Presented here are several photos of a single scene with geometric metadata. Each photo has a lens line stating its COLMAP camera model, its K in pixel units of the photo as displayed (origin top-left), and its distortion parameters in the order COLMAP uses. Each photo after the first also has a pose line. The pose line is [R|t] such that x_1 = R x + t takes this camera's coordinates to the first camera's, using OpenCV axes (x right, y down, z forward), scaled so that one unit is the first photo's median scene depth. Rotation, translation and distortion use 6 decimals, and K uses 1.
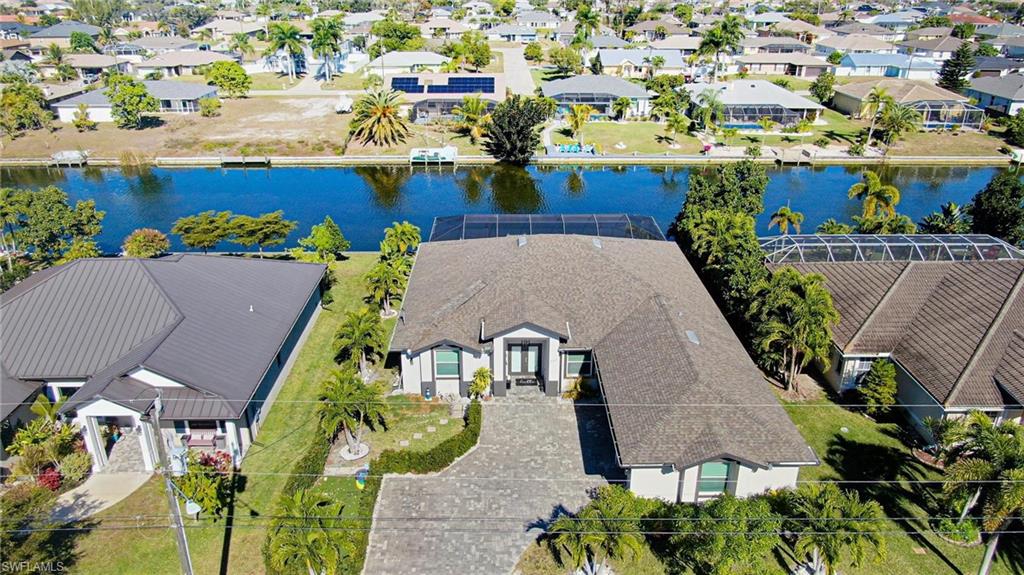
lens RADIAL K [[725.8, 0, 512.0], [0, 725.8, 287.5], [0, 0, 1]] dist [-0.001606, -0.000106]
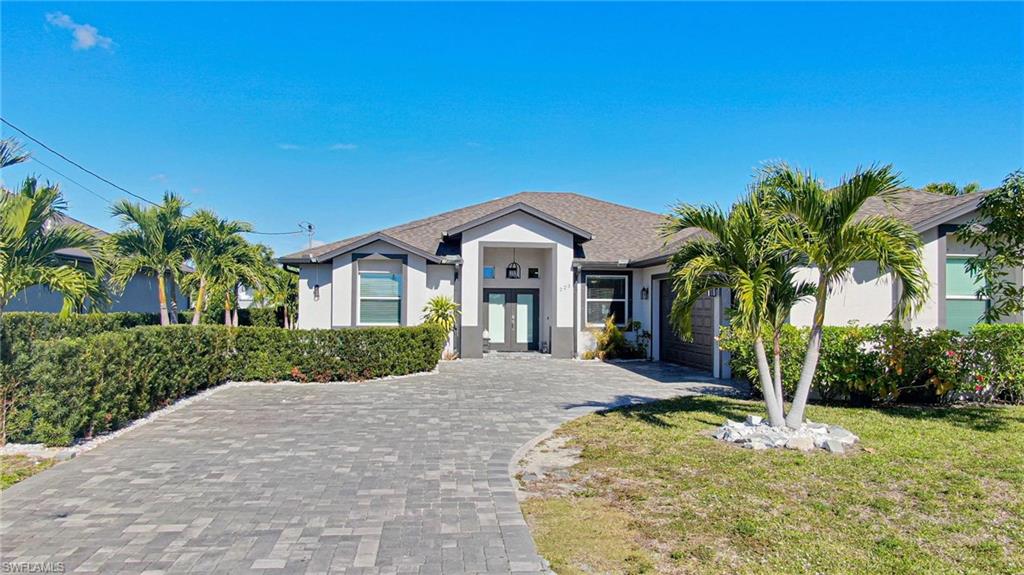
lens RADIAL K [[749.0, 0, 512.0], [0, 749.0, 287.5], [0, 0, 1]] dist [-0.010530, -0.001252]
pose [[0.996637, 0.008963, 0.081453, -0.033433], [0.025374, 0.911390, -0.410760, 0.345168], [-0.077917, 0.411446, 0.908098, 0.454113]]
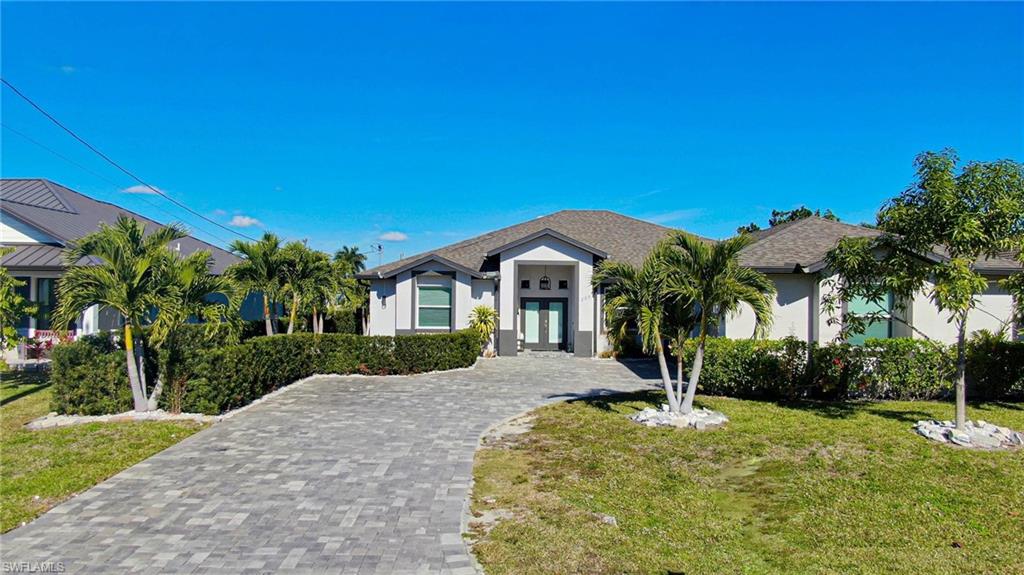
lens RADIAL K [[749.0, 0, 512.0], [0, 749.0, 287.5], [0, 0, 1]] dist [-0.010530, -0.001252]
pose [[0.999574, 0.008736, -0.027833, 0.006726], [-0.019127, 0.916669, -0.399190, 0.379656], [0.022027, 0.399553, 0.916446, 0.329108]]
